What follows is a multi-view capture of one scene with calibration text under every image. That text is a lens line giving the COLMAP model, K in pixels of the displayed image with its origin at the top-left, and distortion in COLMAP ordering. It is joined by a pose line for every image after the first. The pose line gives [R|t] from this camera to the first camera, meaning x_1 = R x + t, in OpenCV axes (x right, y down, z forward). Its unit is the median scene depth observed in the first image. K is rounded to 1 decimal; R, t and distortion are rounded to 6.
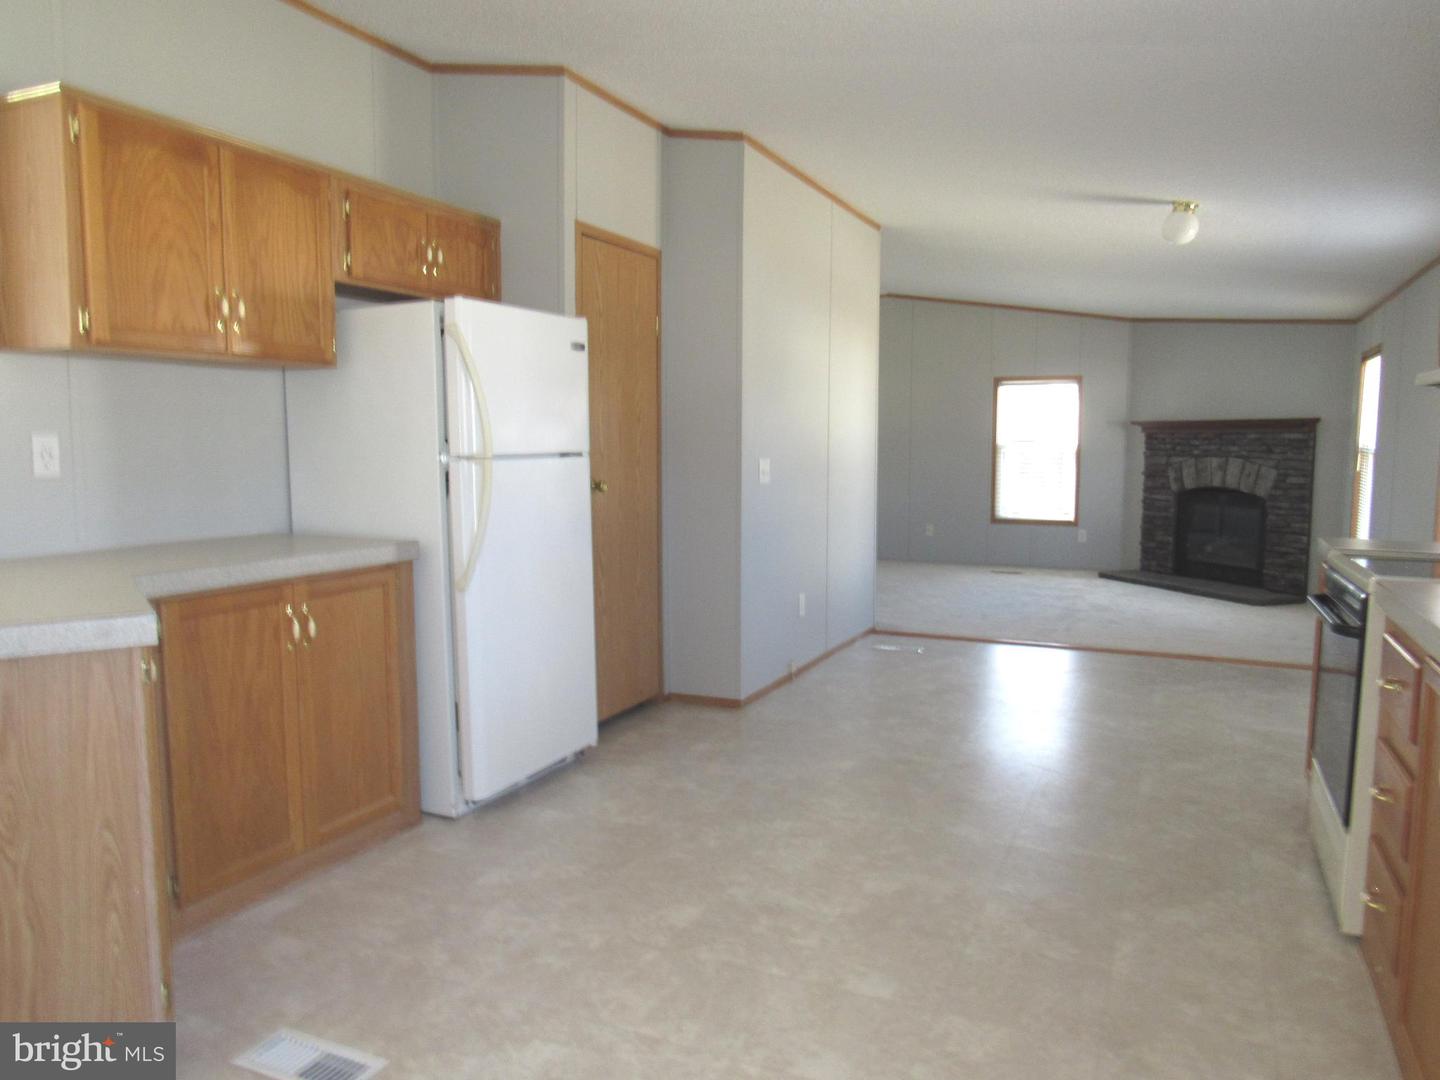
lens RADIAL K [[1036.2, 0, 723.4], [0, 1036.2, 538.1], [0, 0, 1]] dist [-0.019185, 0.005651]
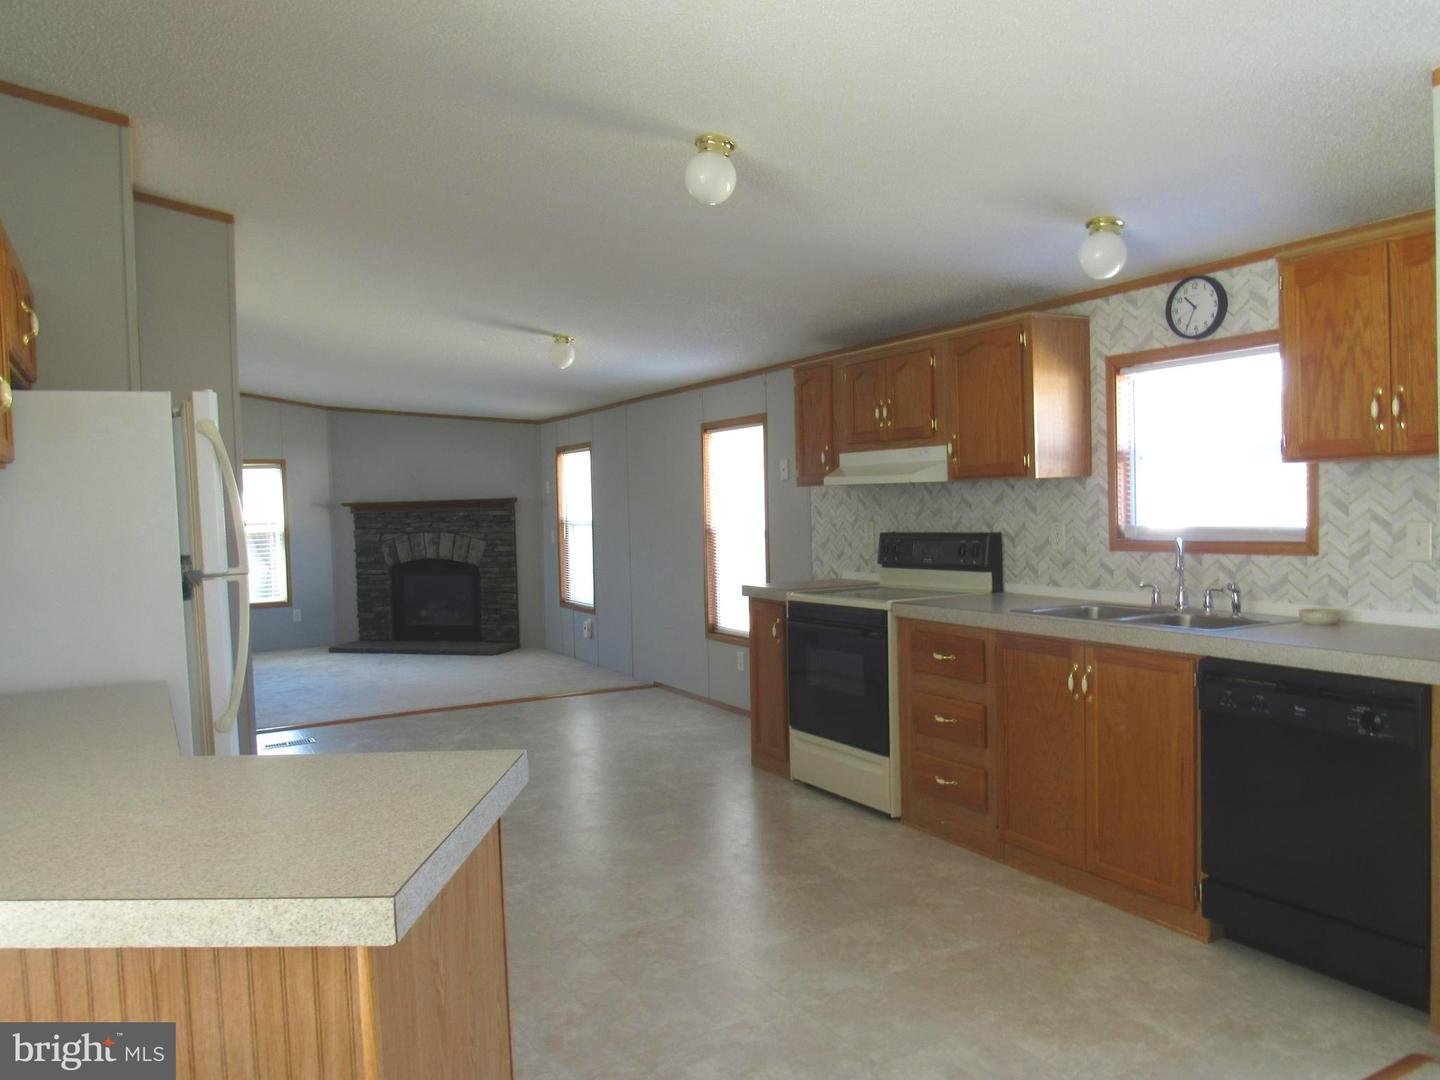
lens RADIAL K [[1036.2, 0, 723.4], [0, 1036.2, 538.1], [0, 0, 1]] dist [-0.019185, 0.005651]
pose [[0.591349, -0.048080, 0.804981, -0.263483], [0.105233, 0.994286, -0.017919, -0.018172], [-0.799520, 0.095307, 0.593030, 0.057807]]
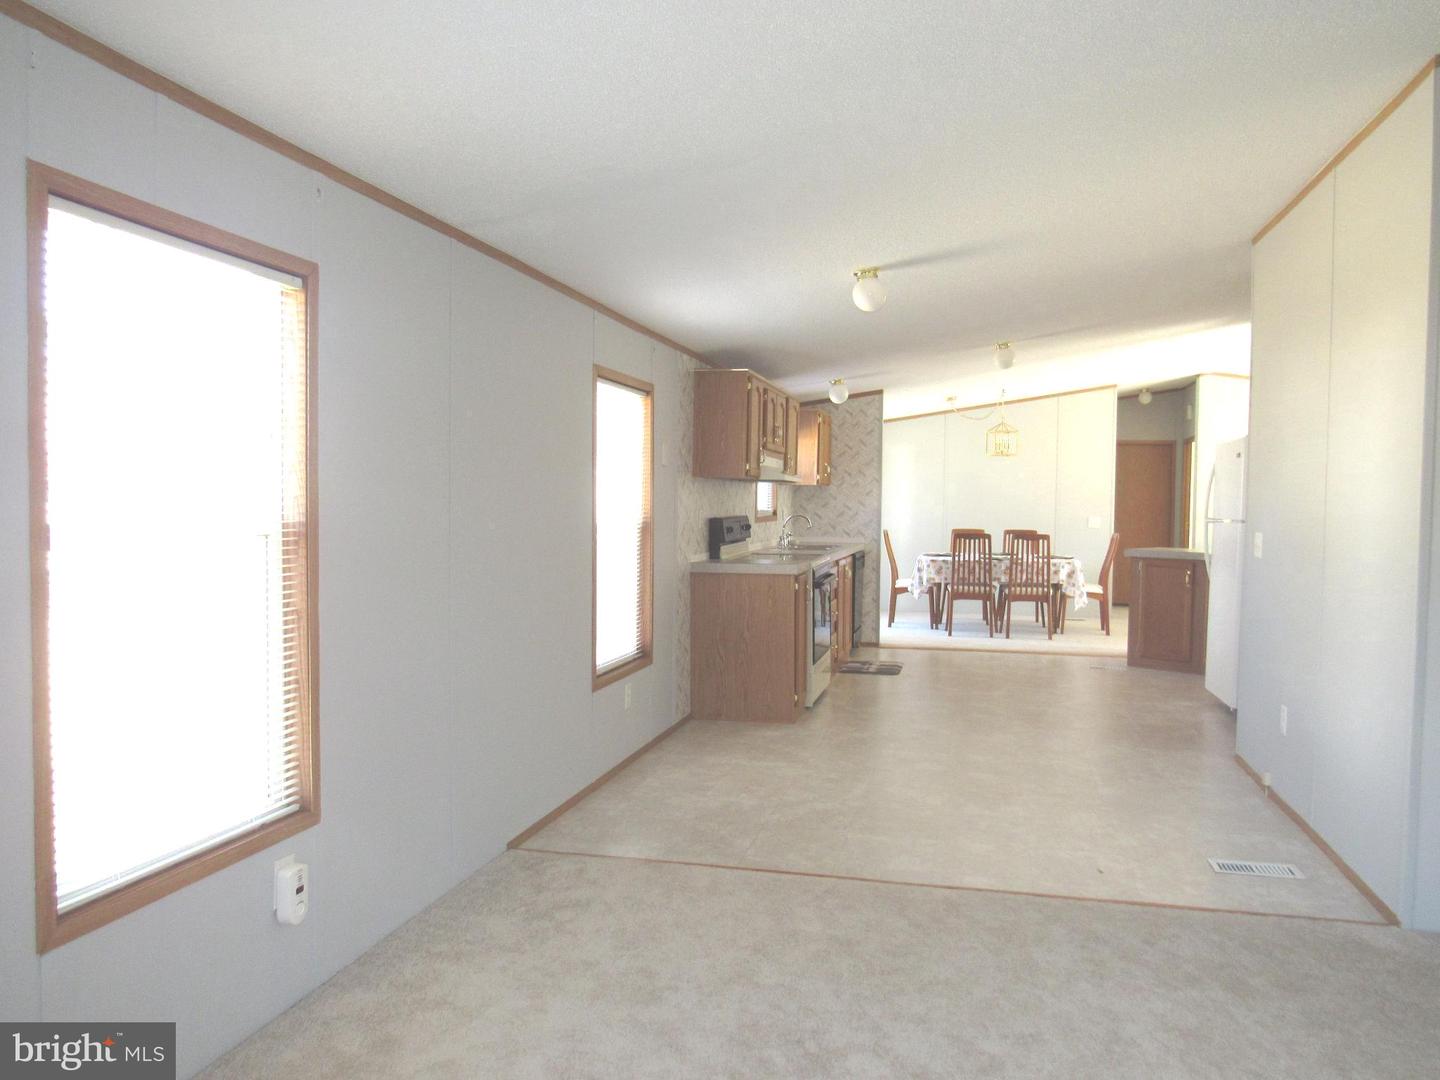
lens RADIAL K [[1036.2, 0, 723.4], [0, 1036.2, 538.1], [0, 0, 1]] dist [-0.019185, 0.005651]
pose [[-0.984178, -0.007926, -0.177004, 0.415615], [-0.030942, 0.991336, 0.127653, -0.105735], [0.174459, 0.131111, -0.975897, 1.092805]]
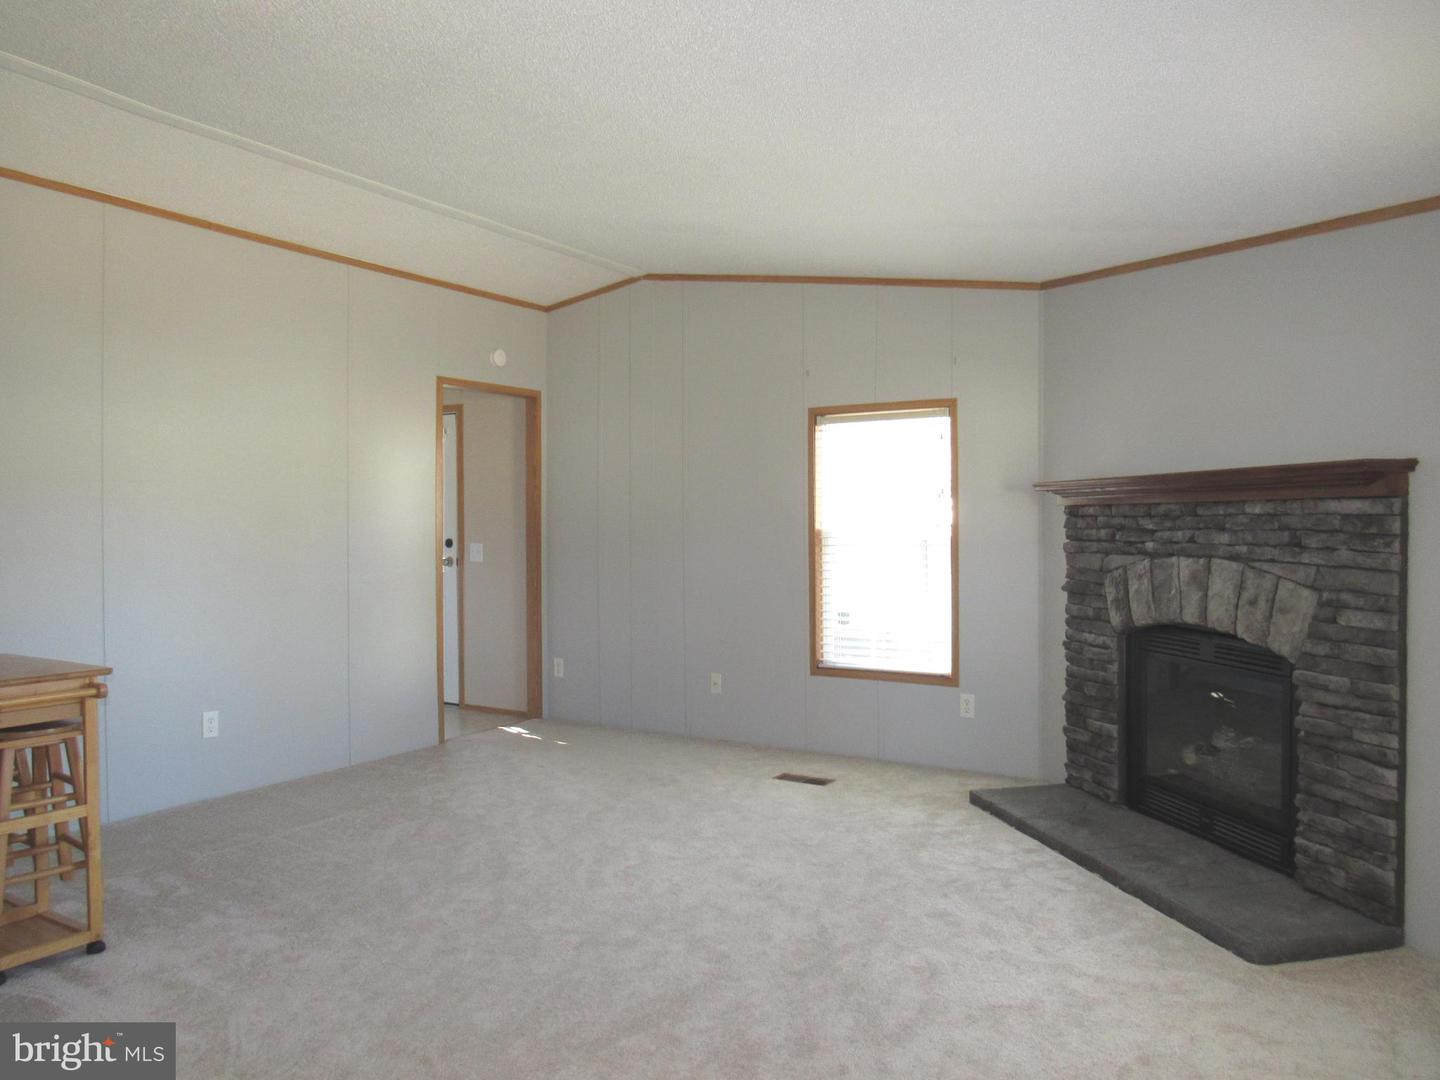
lens RADIAL K [[1036.2, 0, 723.4], [0, 1036.2, 538.1], [0, 0, 1]] dist [-0.019185, 0.005651]
pose [[0.991174, -0.006855, -0.132387, 0.350147], [-0.003578, 0.996915, -0.078412, -0.052899], [0.132516, 0.078194, 0.988092, 0.552923]]
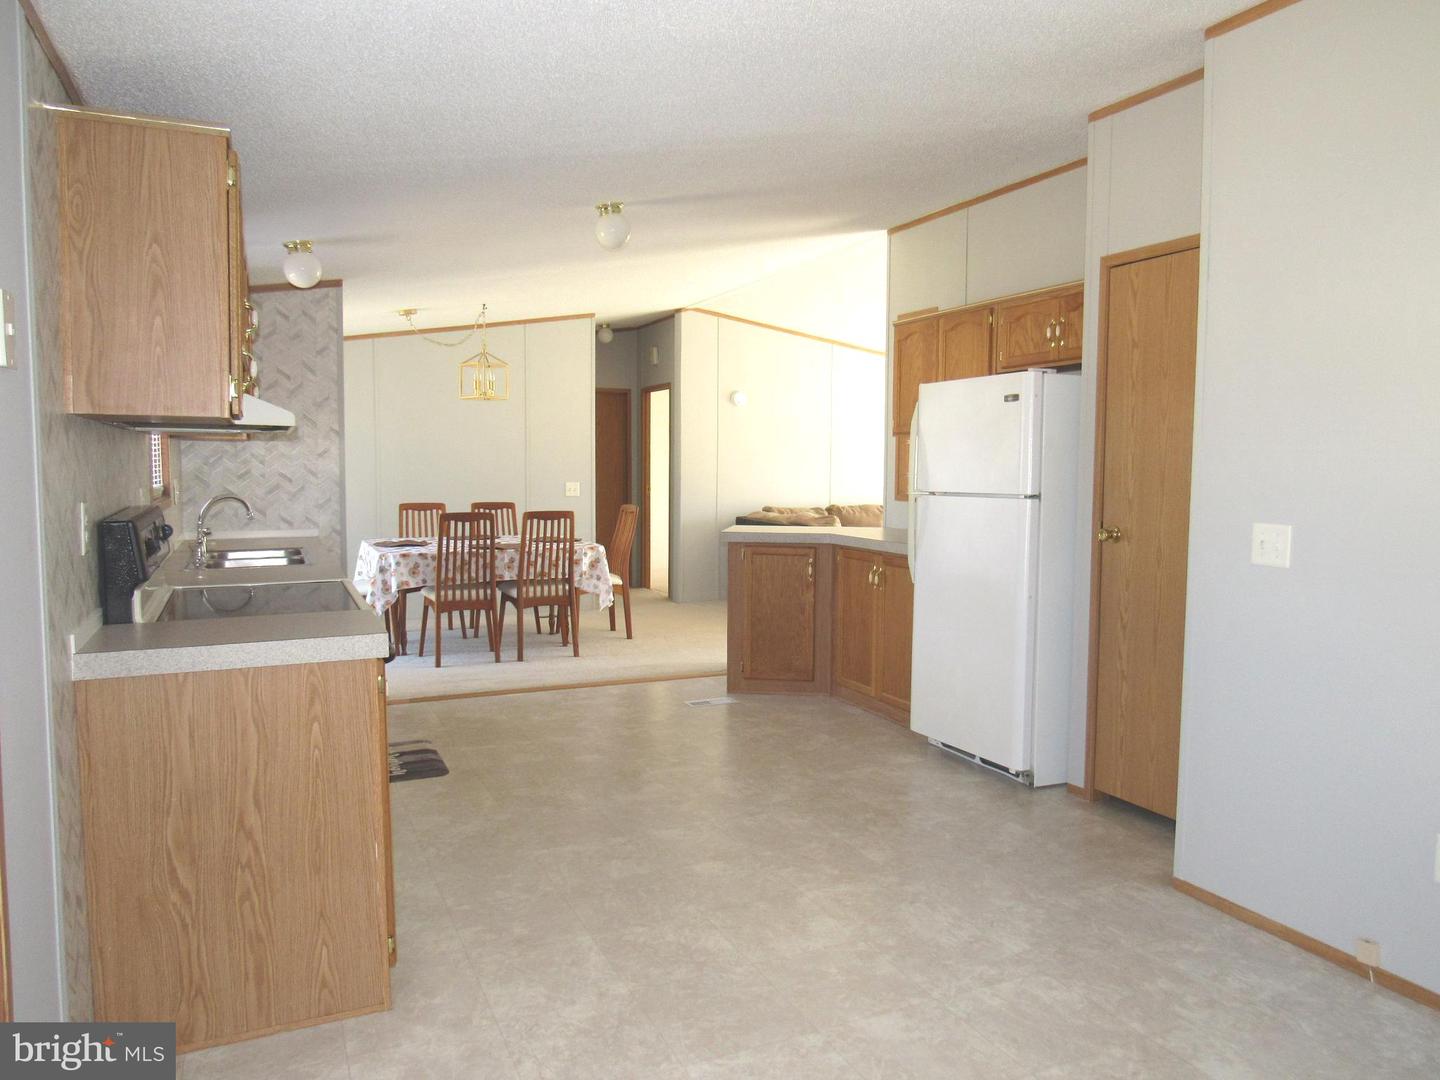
lens RADIAL K [[1036.2, 0, 723.4], [0, 1036.2, 538.1], [0, 0, 1]] dist [-0.019185, 0.005651]
pose [[-0.661988, 0.047966, -0.747978, 0.393596], [-0.077219, 0.988275, 0.131717, -0.070747], [0.745526, 0.144953, -0.650522, 0.668682]]
